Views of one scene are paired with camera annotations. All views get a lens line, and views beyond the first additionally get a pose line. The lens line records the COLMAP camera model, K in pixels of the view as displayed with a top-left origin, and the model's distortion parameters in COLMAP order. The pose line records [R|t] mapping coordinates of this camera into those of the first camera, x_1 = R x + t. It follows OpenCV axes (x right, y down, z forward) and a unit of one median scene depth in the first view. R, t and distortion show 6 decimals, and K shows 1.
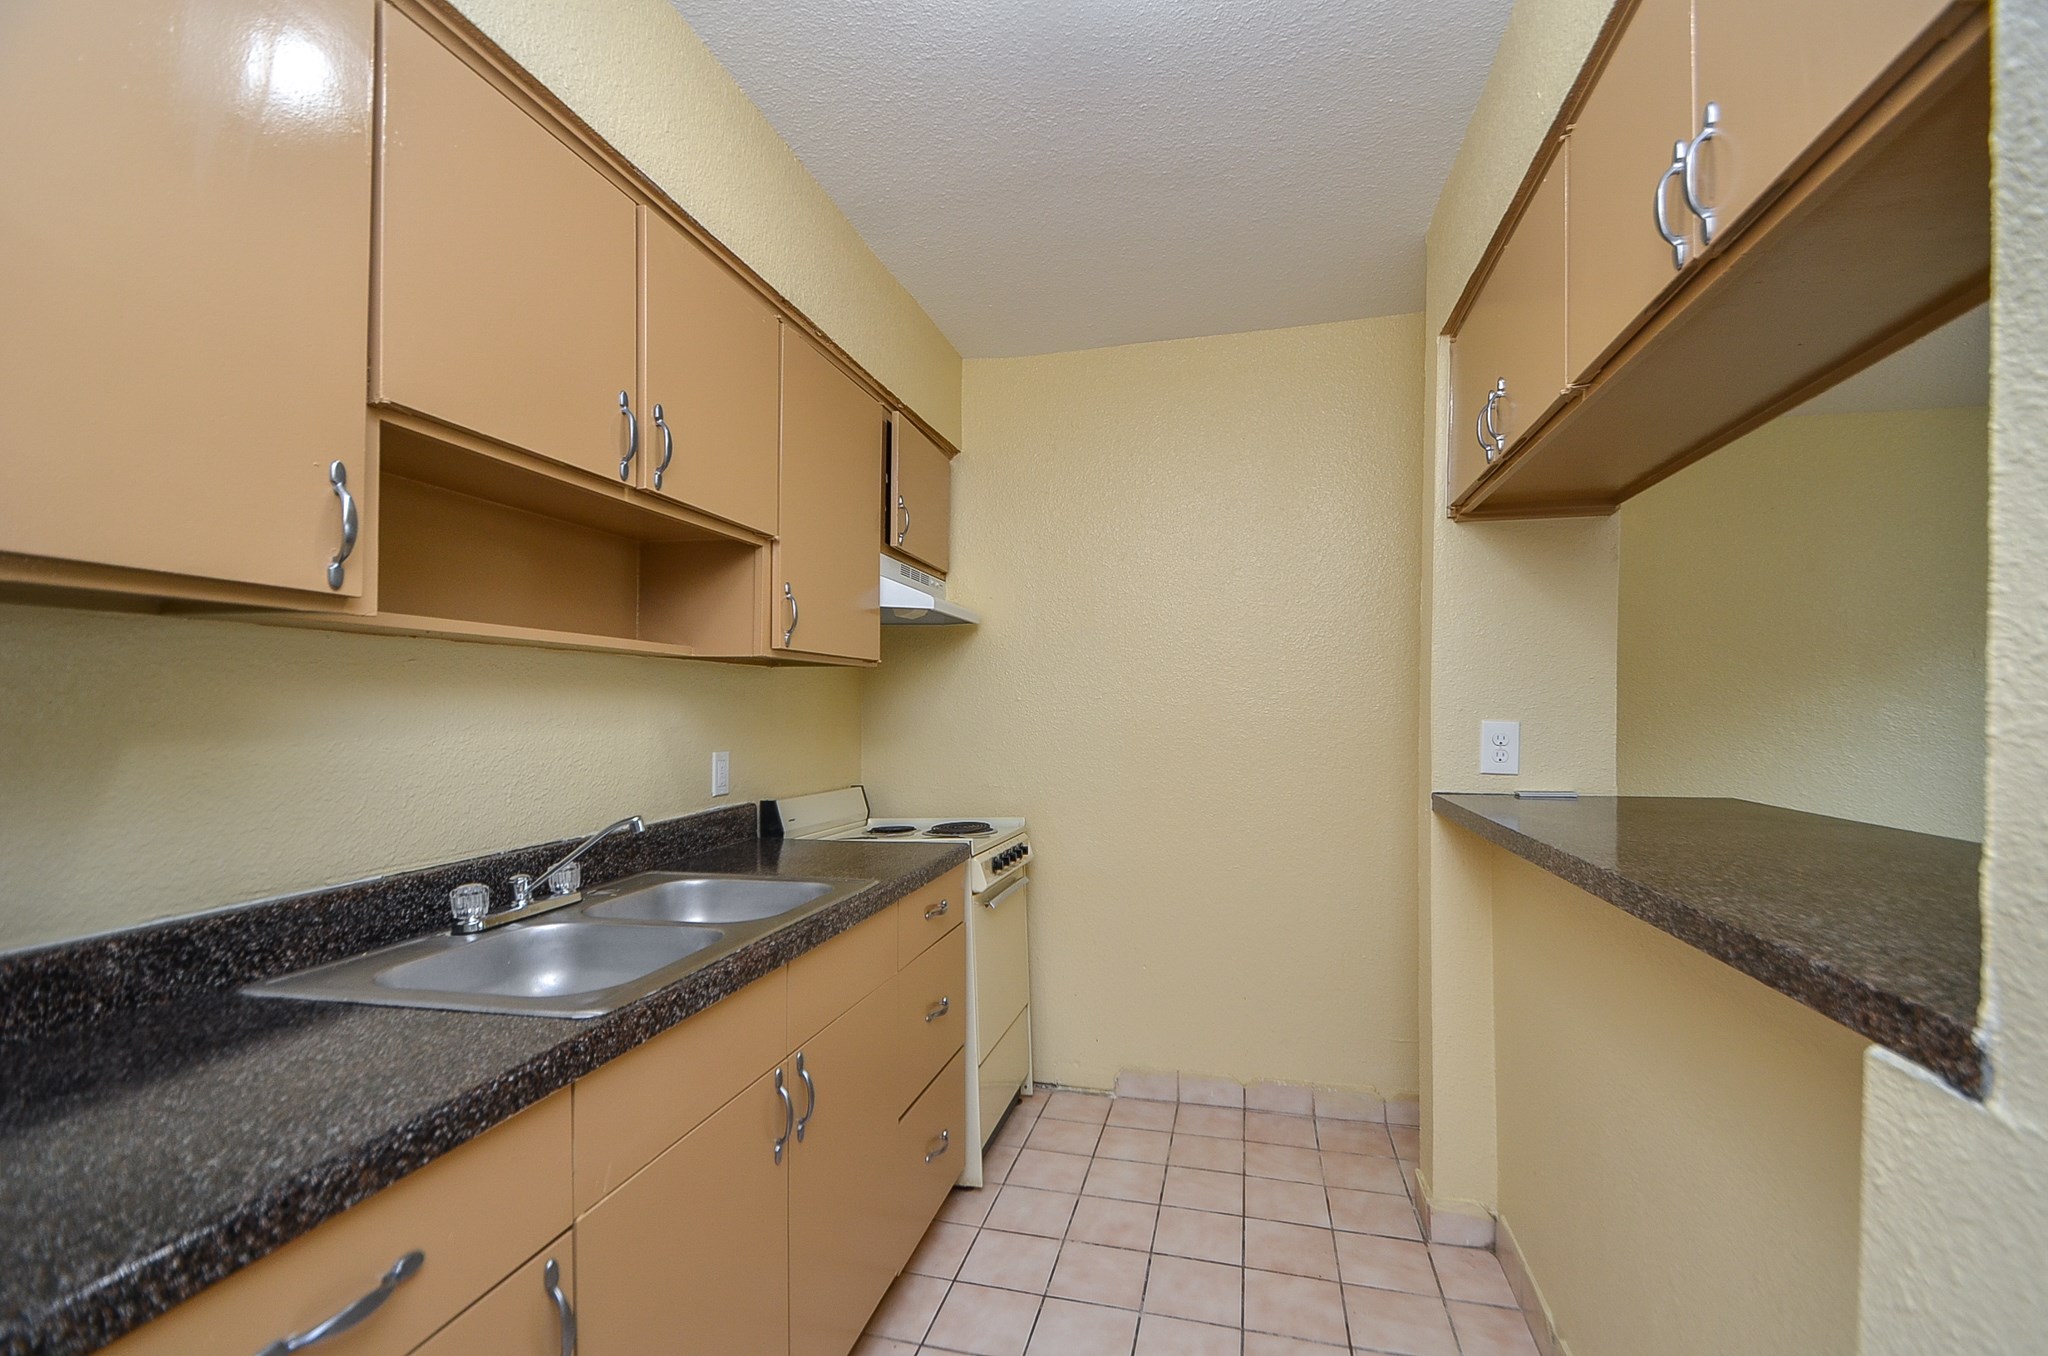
lens RADIAL K [[899.0, 0, 1014.1], [0, 899.0, 709.7], [0, 0, 1]] dist [0.027237, -0.016409]
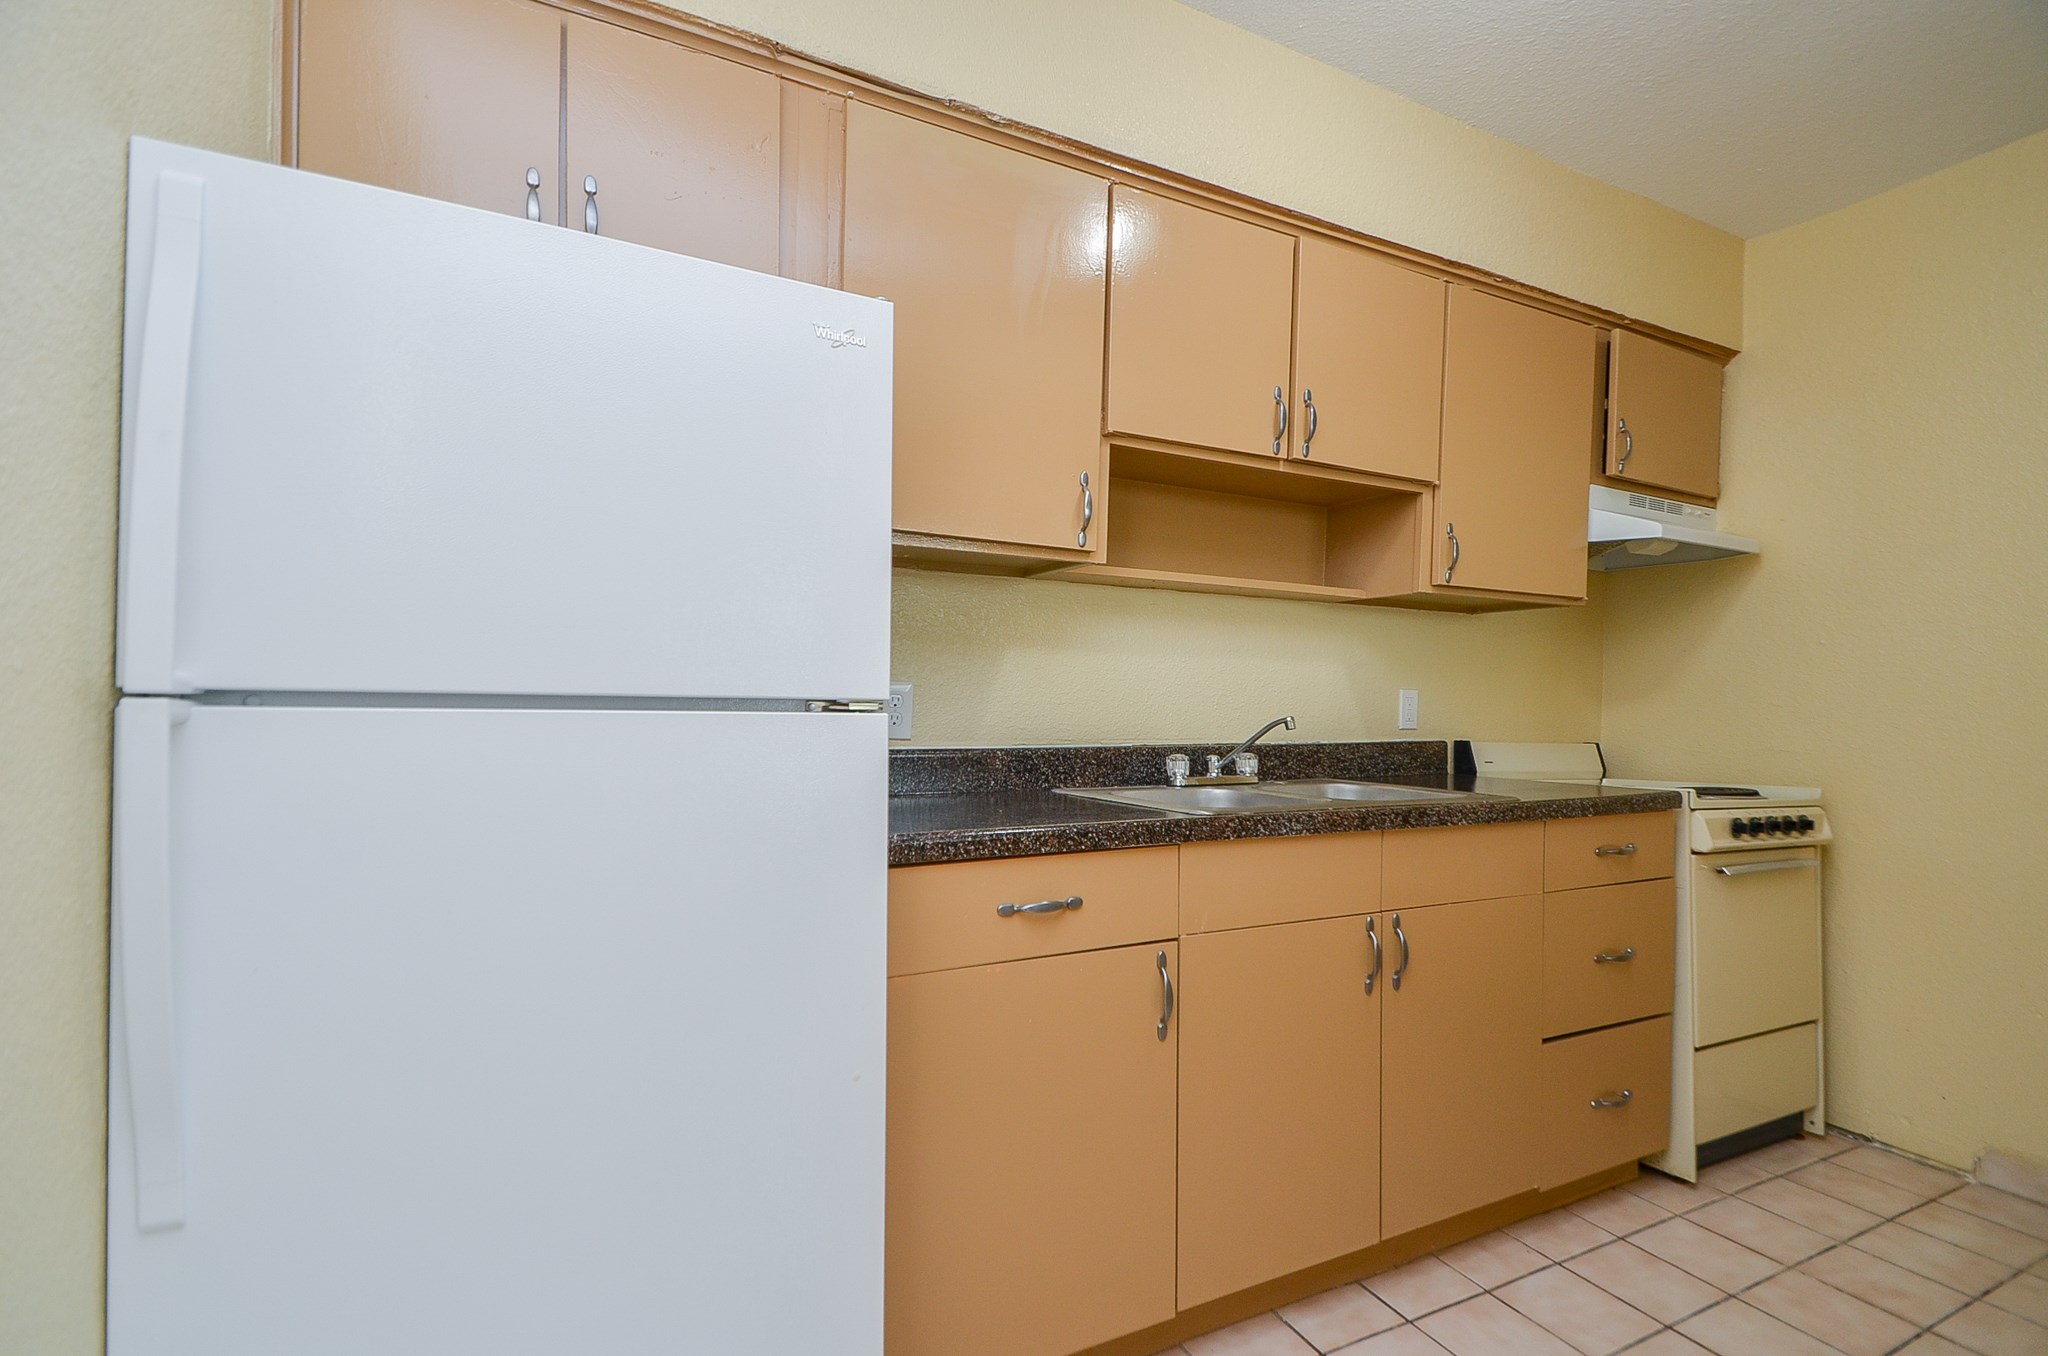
lens RADIAL K [[899.0, 0, 1014.1], [0, 899.0, 709.7], [0, 0, 1]] dist [0.027237, -0.016409]
pose [[0.648730, 0.017925, -0.760808, 0.282580], [-0.017816, 0.999806, 0.008365, 0.098155], [0.760810, 0.008128, 0.648924, -0.119769]]
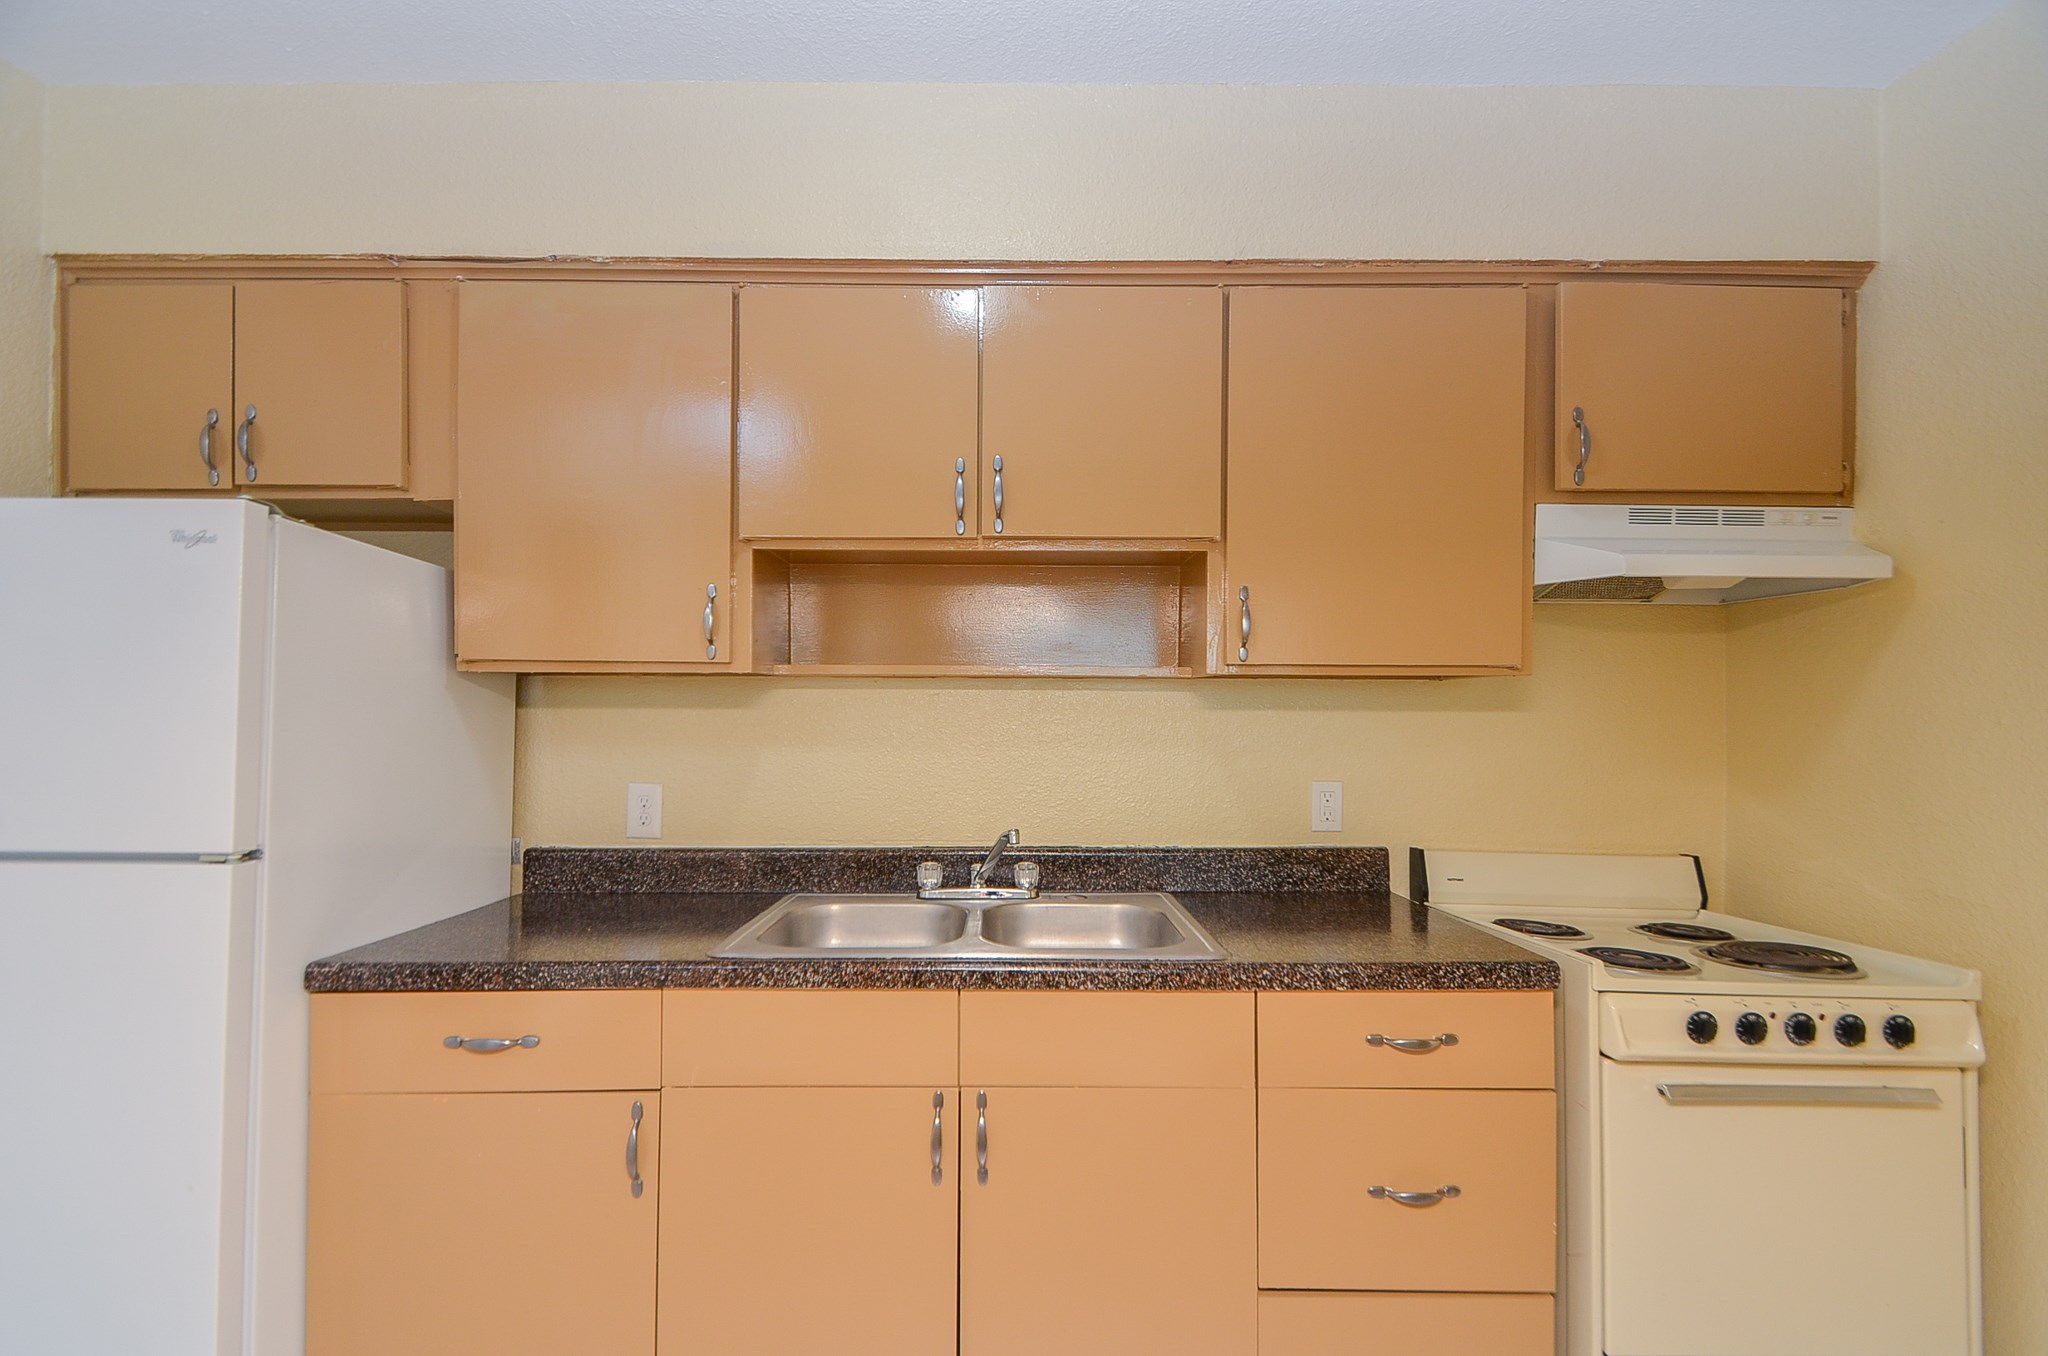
lens RADIAL K [[899.0, 0, 1014.1], [0, 899.0, 709.7], [0, 0, 1]] dist [0.027237, -0.016409]
pose [[0.255382, -0.004129, -0.966831, 0.610825], [-0.007351, 0.999954, -0.006212, -0.020240], [0.966812, 0.008694, 0.255340, 0.673805]]
